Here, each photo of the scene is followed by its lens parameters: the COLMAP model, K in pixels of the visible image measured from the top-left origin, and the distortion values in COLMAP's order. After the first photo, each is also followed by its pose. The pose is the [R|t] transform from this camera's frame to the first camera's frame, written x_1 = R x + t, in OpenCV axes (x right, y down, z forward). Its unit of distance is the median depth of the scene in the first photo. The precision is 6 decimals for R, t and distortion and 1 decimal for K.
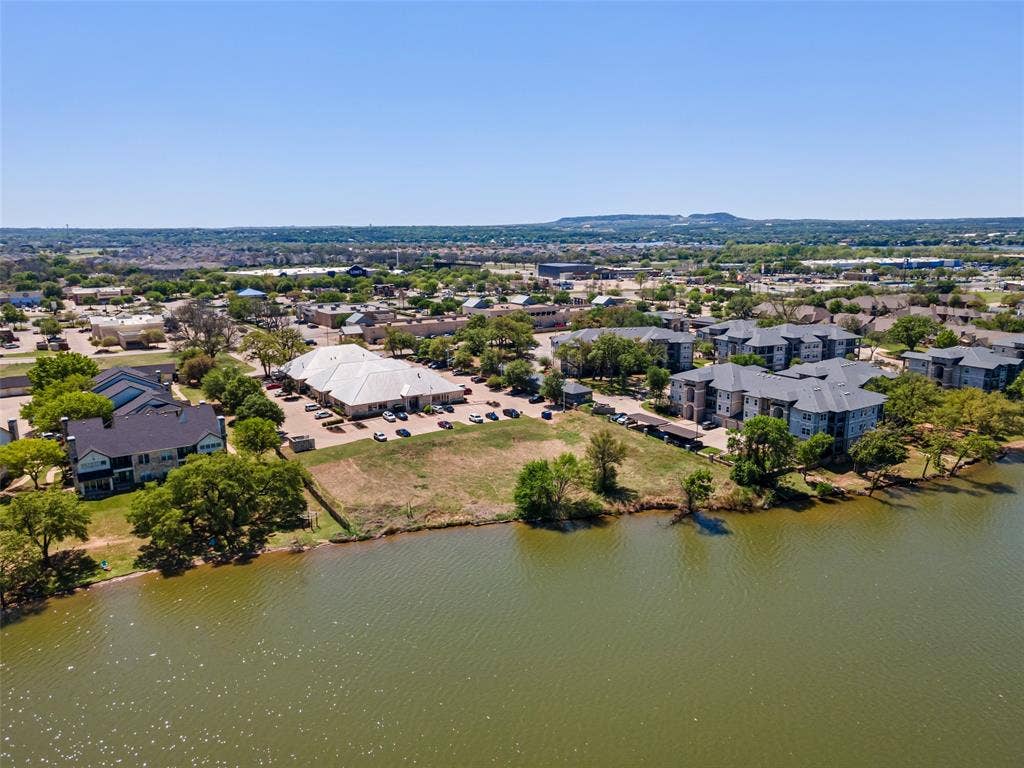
lens RADIAL K [[743.9, 0, 518.0], [0, 743.9, 383.4], [0, 0, 1]] dist [0.038304, 0.022752]
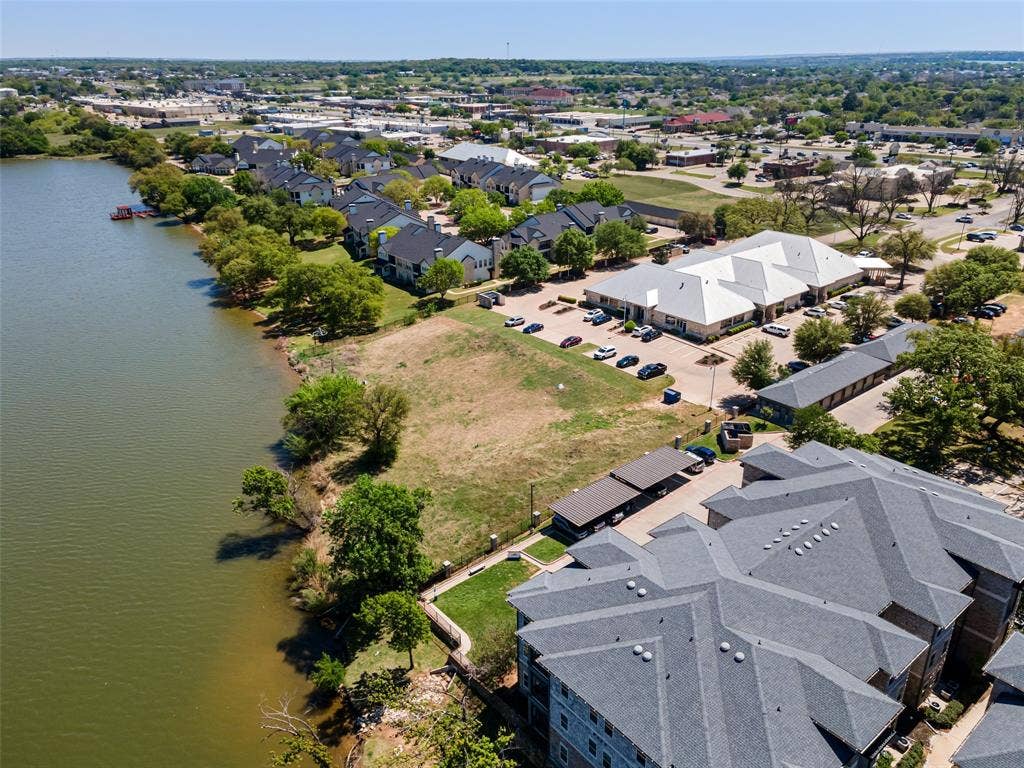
lens RADIAL K [[743.9, 0, 514.4], [0, 743.9, 385.3], [0, 0, 1]] dist [0.038304, 0.022752]
pose [[0.098117, 0.402183, -0.910287, 0.657039], [-0.195219, 0.904707, 0.378676, -0.196779], [0.975839, 0.140551, 0.167281, 0.842266]]
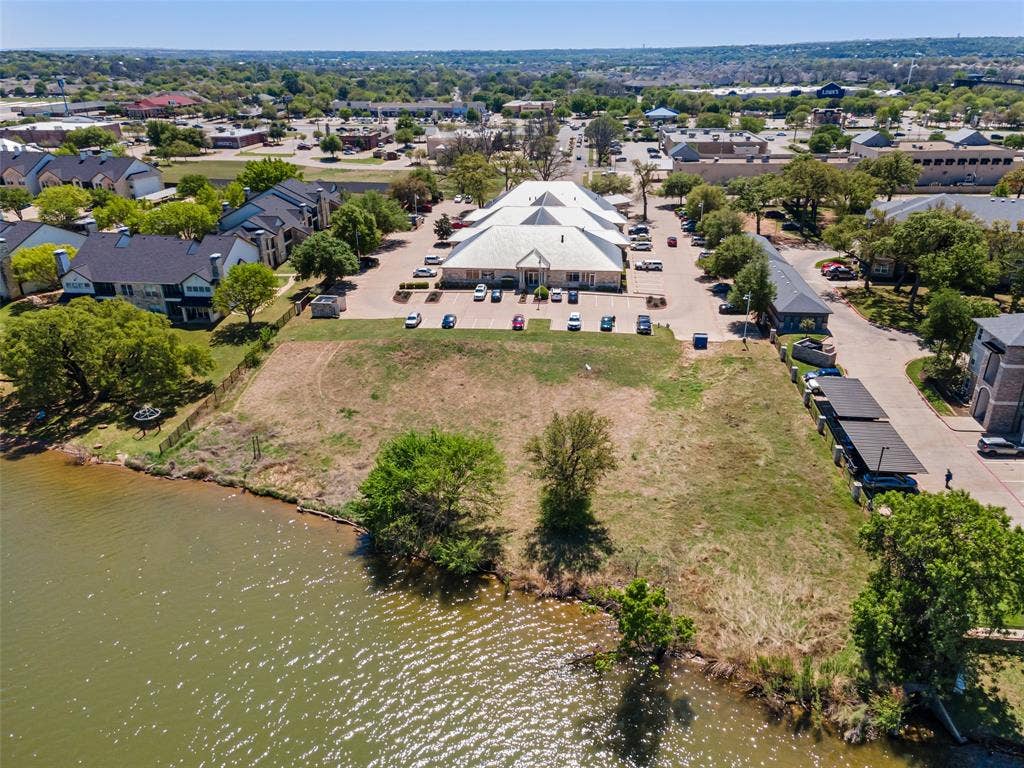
lens RADIAL K [[743.9, 0, 516.2], [0, 743.9, 384.5], [0, 0, 1]] dist [0.038304, 0.022752]
pose [[0.768736, 0.261545, -0.583643, 0.304768], [-0.128841, 0.957182, 0.259236, -0.062175], [0.626454, -0.124087, 0.769518, 0.507344]]
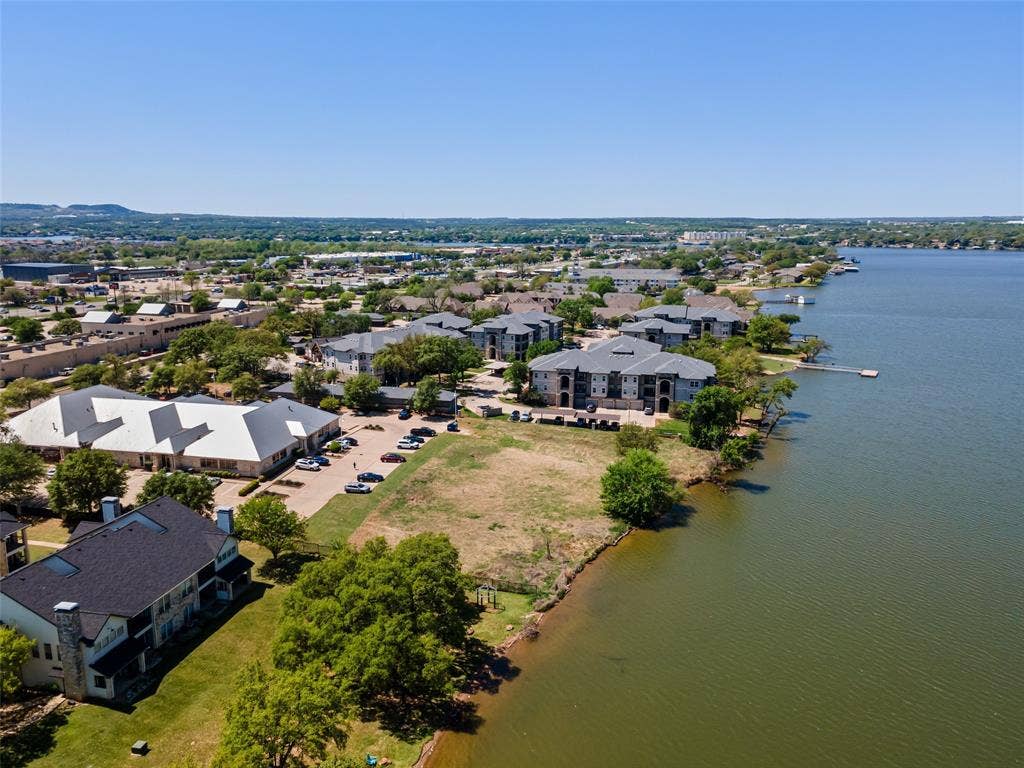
lens RADIAL K [[743.9, 0, 518.4], [0, 743.9, 381.4], [0, 0, 1]] dist [0.038304, 0.022752]
pose [[0.724494, -0.137518, 0.675423, -0.562778], [0.135370, 0.989200, 0.056198, -0.058517], [-0.675857, 0.050717, 0.735286, 0.301455]]
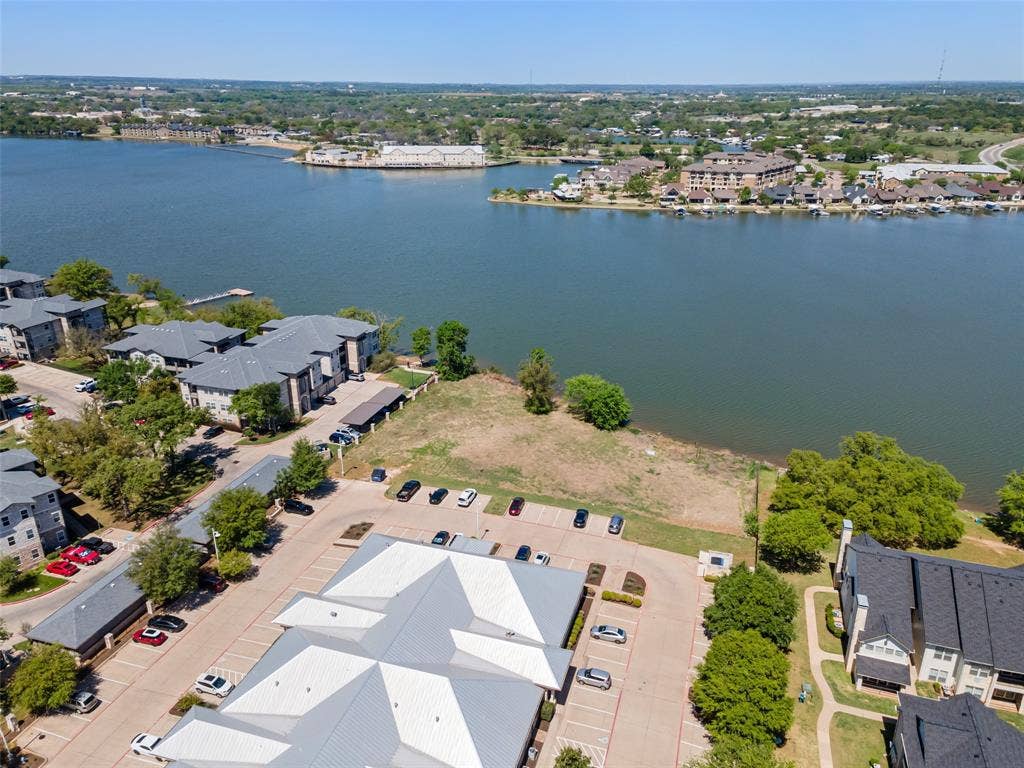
lens RADIAL K [[743.9, 0, 519.0], [0, 743.9, 378.9], [0, 0, 1]] dist [0.038304, 0.022752]
pose [[-0.626402, -0.284080, 0.725892, -0.592152], [0.157788, 0.865740, 0.474971, -0.391371], [-0.763363, 0.412060, -0.497477, 1.340003]]
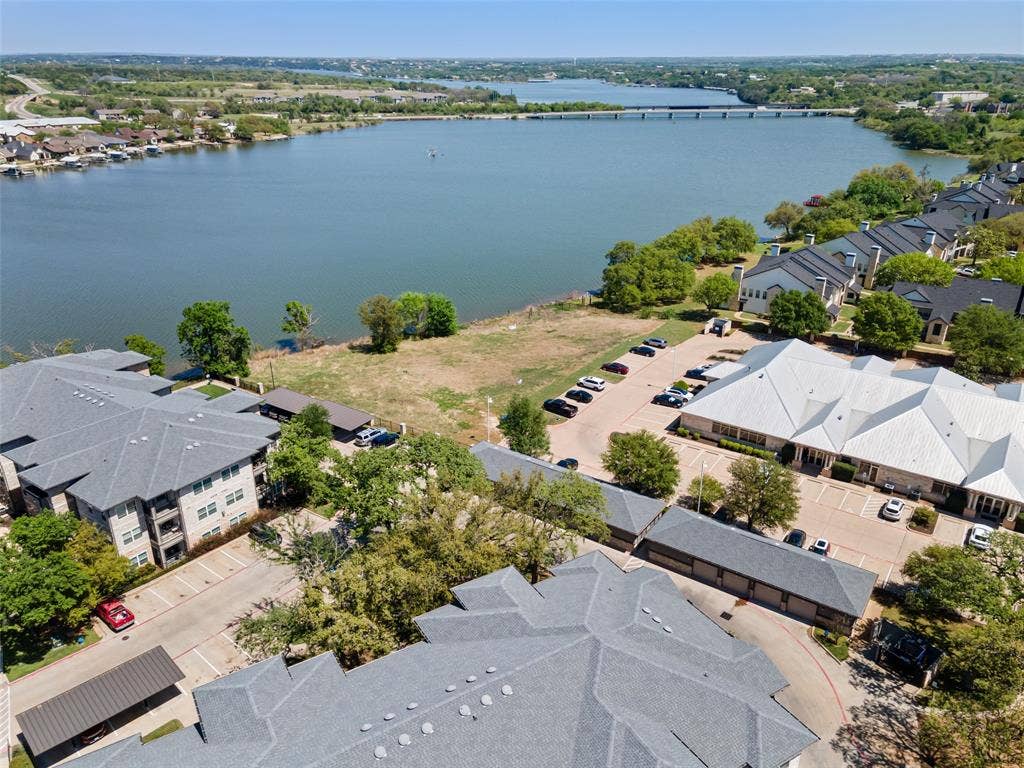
lens RADIAL K [[743.9, 0, 516.3], [0, 743.9, 378.8], [0, 0, 1]] dist [0.038304, 0.022752]
pose [[-0.933583, 0.144224, -0.328058, 0.245783], [-0.069187, 0.825677, 0.559884, -0.353840], [0.351619, 0.545396, -0.760859, 1.585073]]
